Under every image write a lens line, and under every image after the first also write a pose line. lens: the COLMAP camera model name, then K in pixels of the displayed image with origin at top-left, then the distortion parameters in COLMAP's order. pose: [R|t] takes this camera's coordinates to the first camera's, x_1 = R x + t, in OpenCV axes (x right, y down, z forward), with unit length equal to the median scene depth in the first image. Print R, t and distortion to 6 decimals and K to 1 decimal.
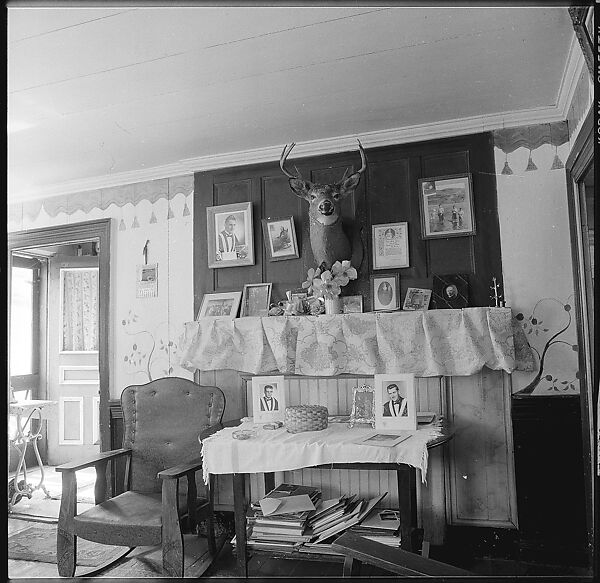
lens RADIAL K [[566.1, 0, 293.1], [0, 566.1, 301.2], [0, 0, 1]] dist [-0.048984, 0.018669]
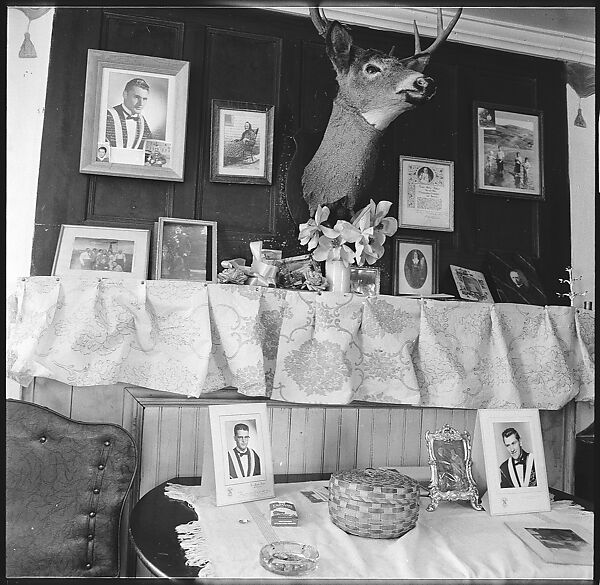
lens RADIAL K [[569.9, 0, 296.3], [0, 569.9, 303.8], [0, 0, 1]] dist [-0.053164, 0.024799]
pose [[0.845595, 0.102946, 0.523805, -0.238348], [-0.104748, 0.994151, -0.026288, 0.048161], [-0.523447, -0.032639, 0.851433, 0.497453]]
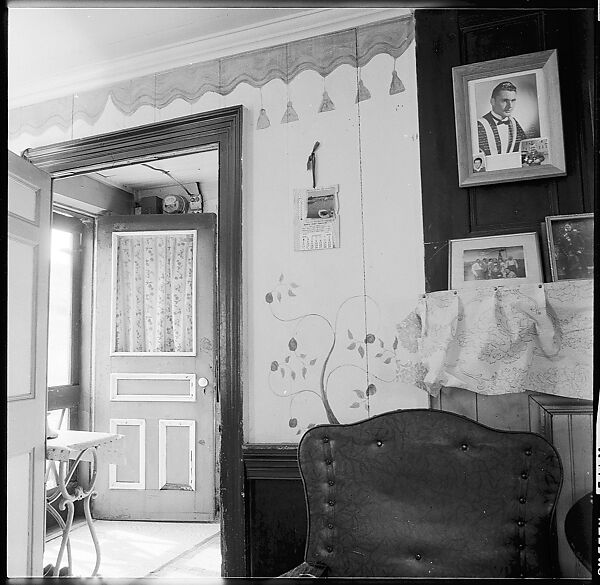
lens RADIAL K [[566.1, 0, 293.1], [0, 566.1, 302.2], [0, 0, 1]] dist [-0.048984, 0.018669]
pose [[0.999760, 0.008728, -0.020082, -0.290544], [-0.008844, 0.999945, -0.005678, 0.048616], [0.020031, 0.005854, 0.999782, 0.510603]]
